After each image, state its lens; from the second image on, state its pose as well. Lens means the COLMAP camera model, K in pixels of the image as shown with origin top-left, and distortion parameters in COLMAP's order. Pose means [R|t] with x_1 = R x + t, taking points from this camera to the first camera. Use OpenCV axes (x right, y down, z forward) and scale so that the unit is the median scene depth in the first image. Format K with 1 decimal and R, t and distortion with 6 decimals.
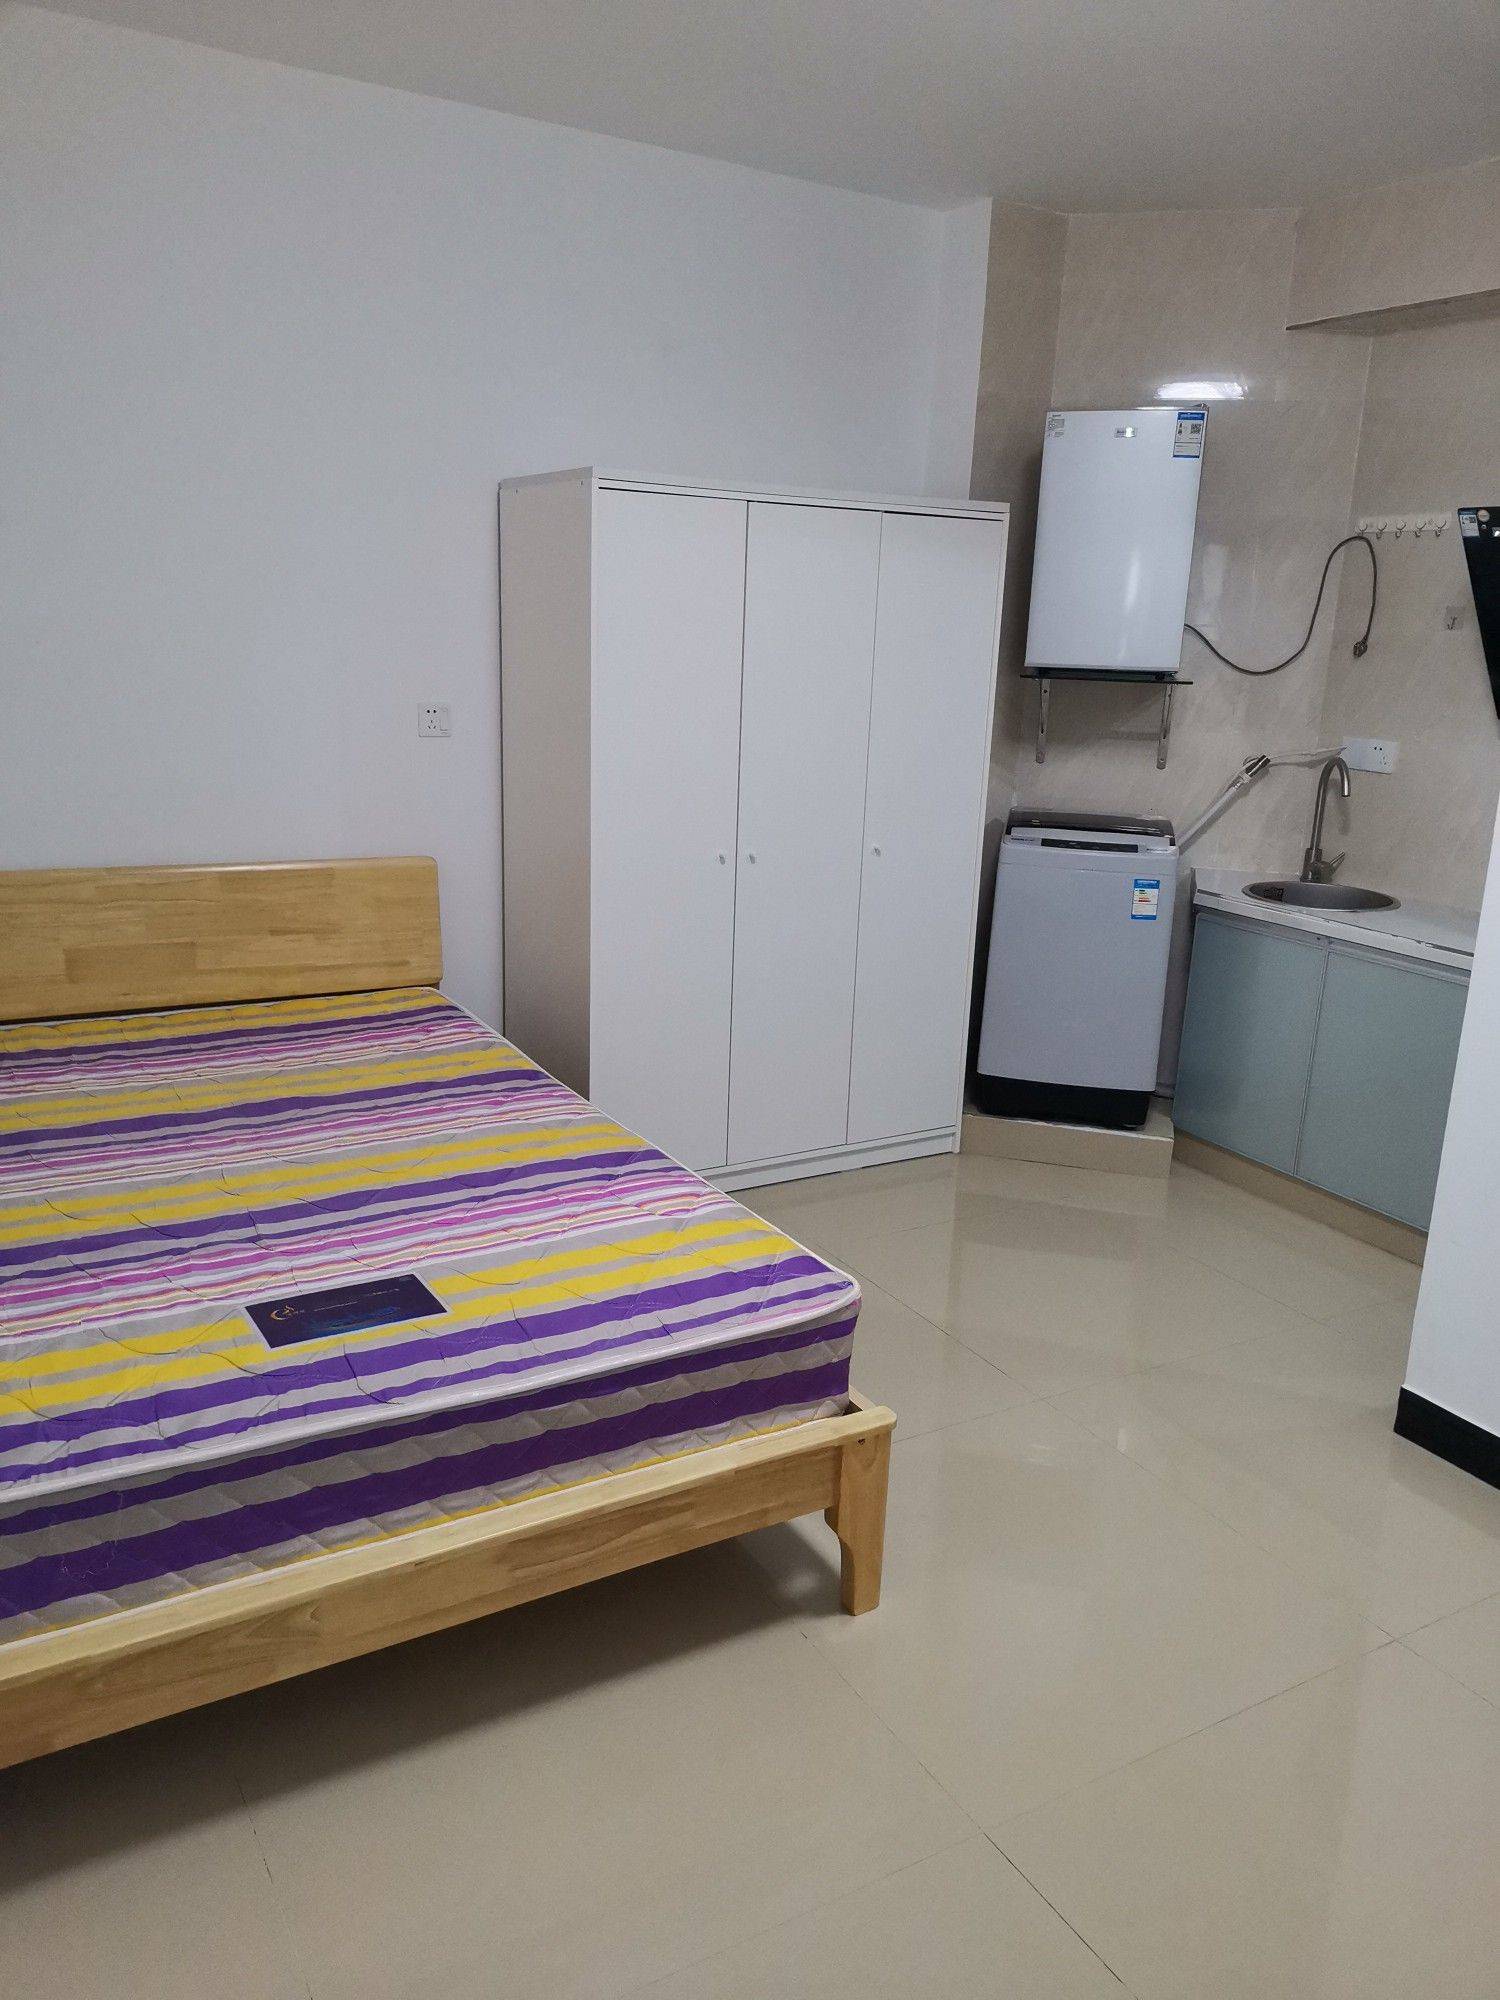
lens RADIAL K [[1462.9, 0, 756.1], [0, 1462.9, 1044.0], [0, 0, 1]] dist [0.090624, -0.127637]
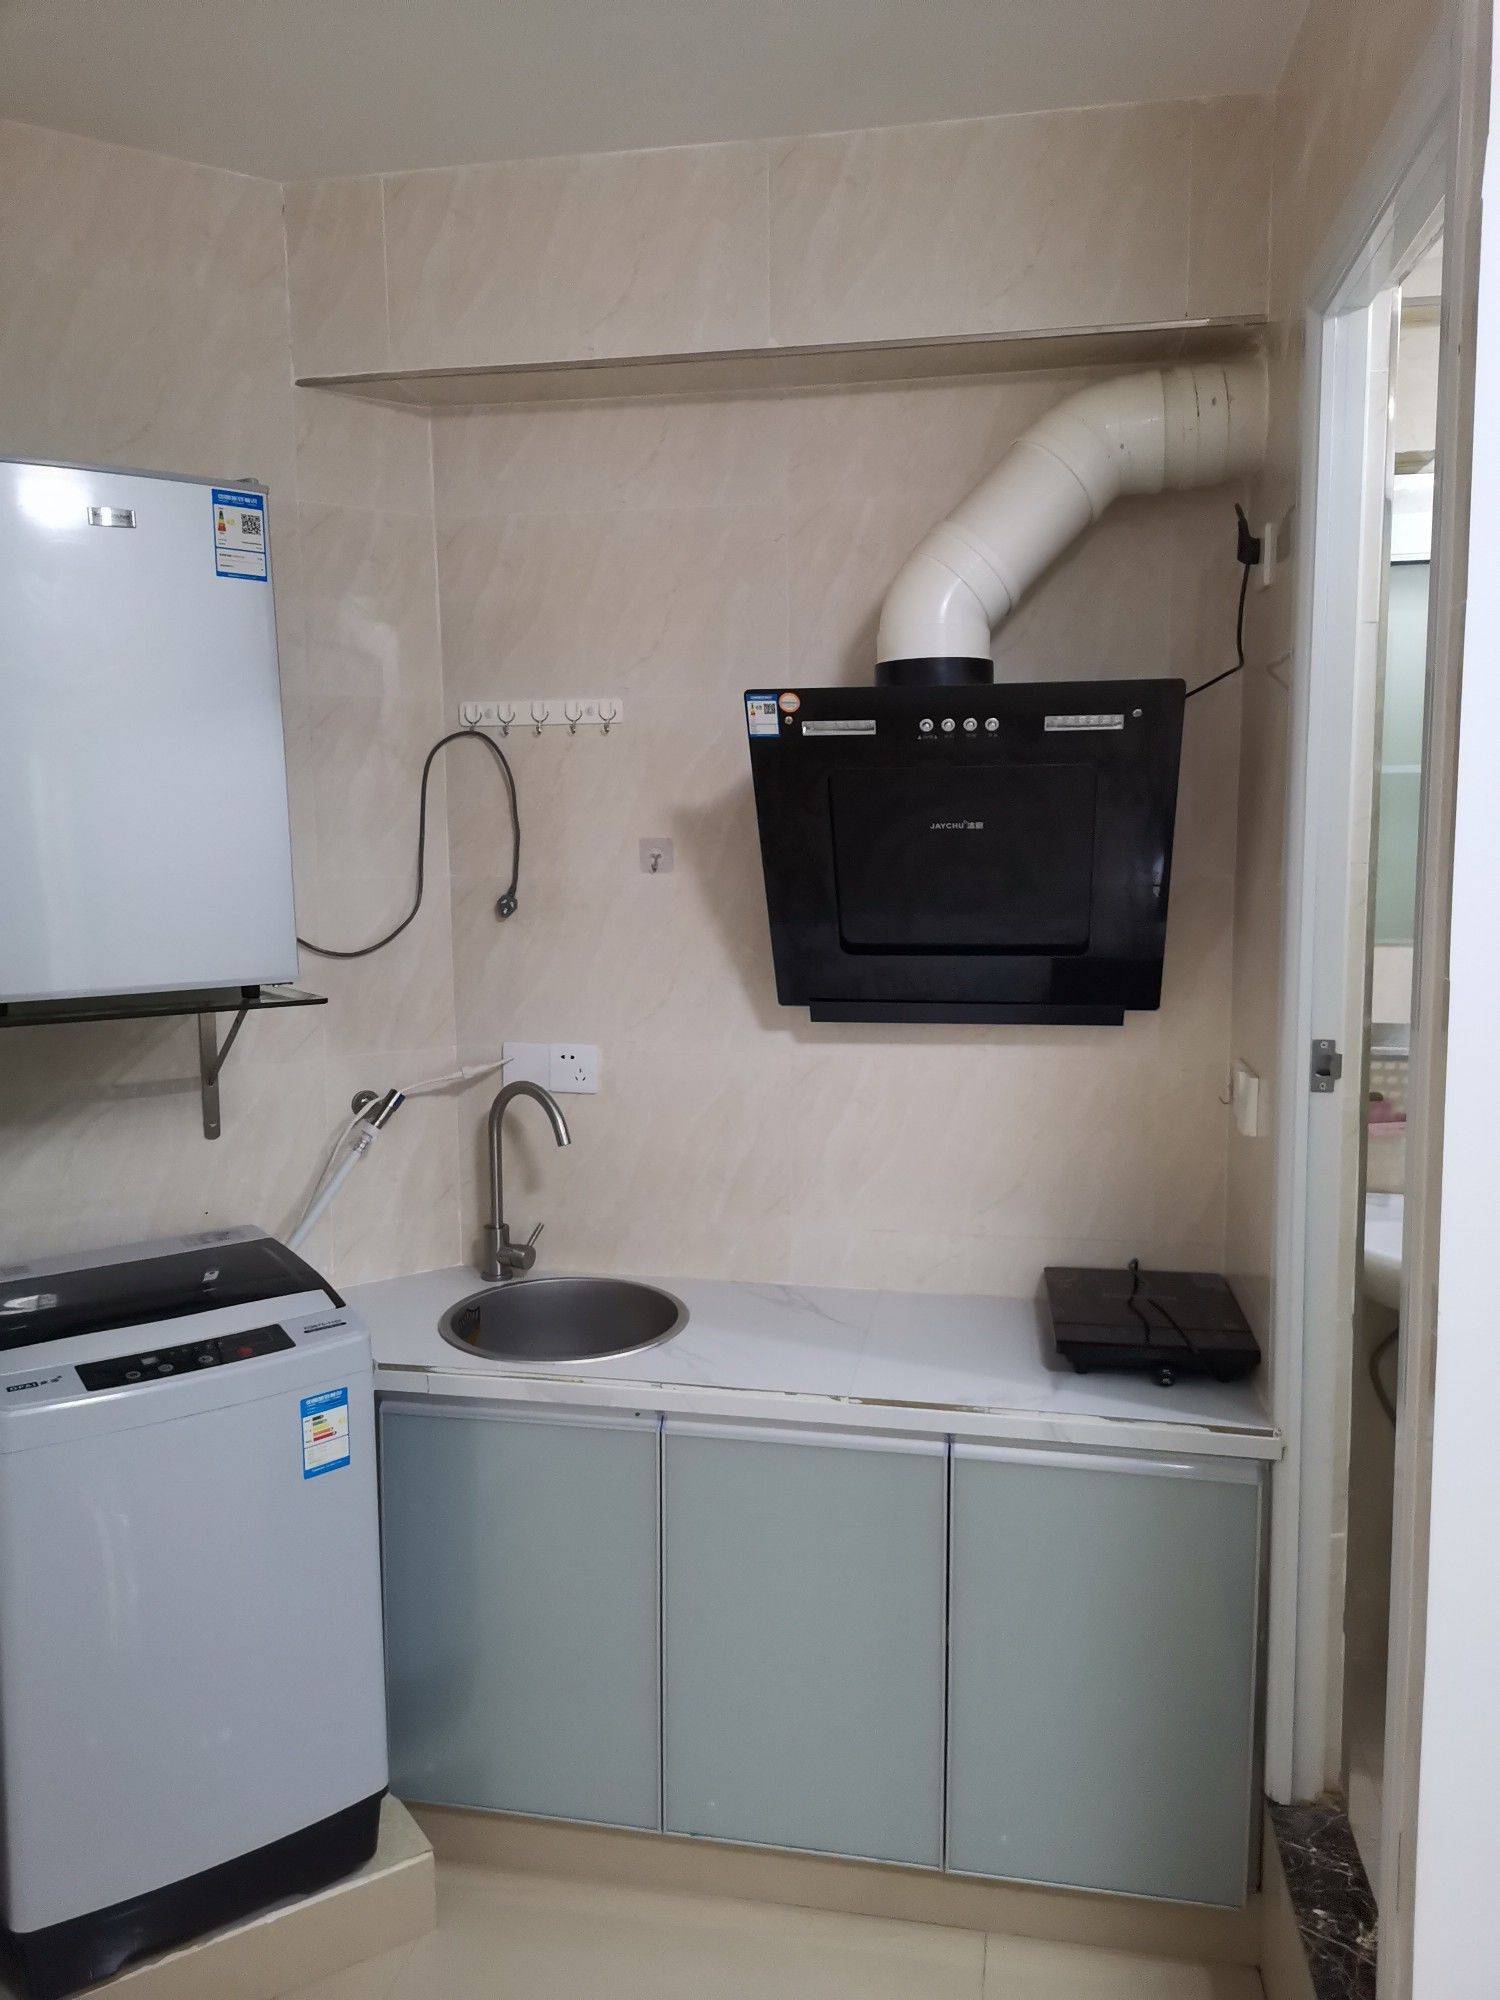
lens RADIAL K [[1481.0, 0, 747.6], [0, 1481.0, 1017.9], [0, 0, 1]] dist [0.008213, 0.001540]
pose [[0.659157, -0.138087, 0.739219, 0.010804], [0.235451, 0.971469, -0.028478, -0.204514], [-0.714195, 0.192822, 0.672863, 0.593566]]
